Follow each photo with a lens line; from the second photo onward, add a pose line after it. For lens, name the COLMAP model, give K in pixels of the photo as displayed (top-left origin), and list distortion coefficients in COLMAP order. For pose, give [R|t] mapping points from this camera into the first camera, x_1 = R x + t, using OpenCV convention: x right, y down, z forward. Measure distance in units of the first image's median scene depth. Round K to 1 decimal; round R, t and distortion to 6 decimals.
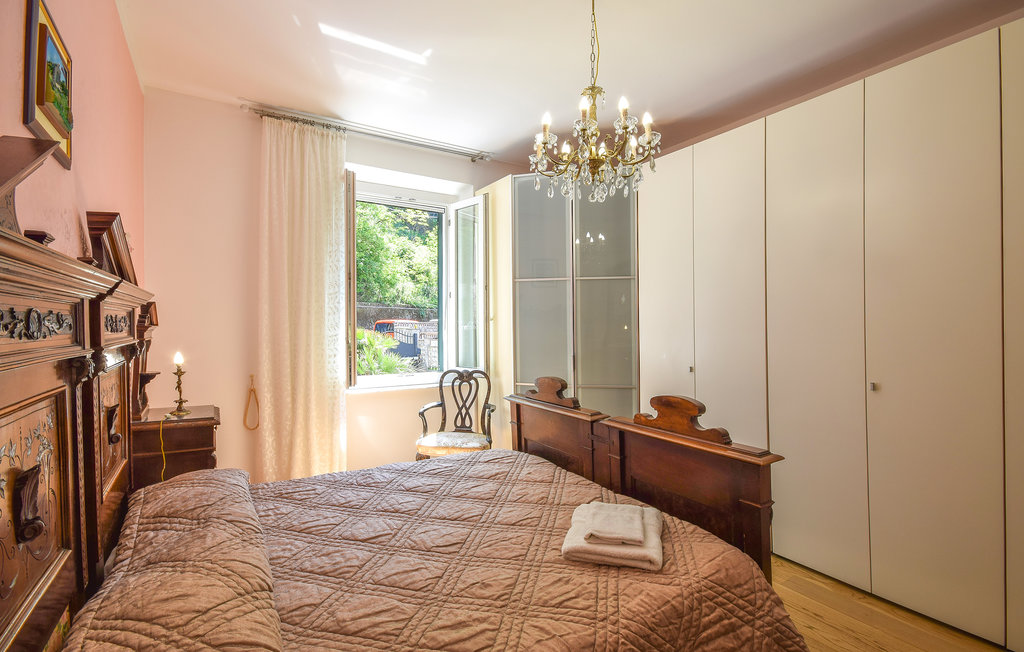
lens RADIAL K [[461.0, 0, 509.8], [0, 461.0, 320.9], [0, 0, 1]] dist [0.000623, 0.000080]
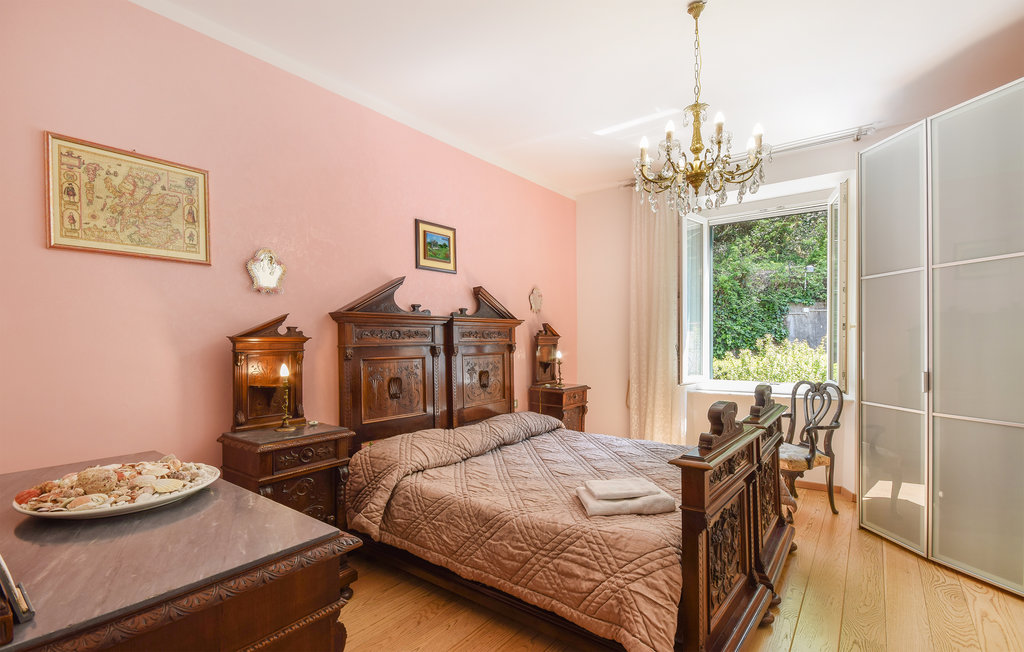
lens RADIAL K [[468.2, 0, 535.4], [0, 468.2, 344.0], [0, 0, 1]] dist [-0.000782, -0.000045]
pose [[0.403409, 0.003585, -0.915013, 0.943121], [0.017154, 0.999787, 0.011480, 0.019167], [0.914859, -0.020327, 0.403261, 0.207931]]
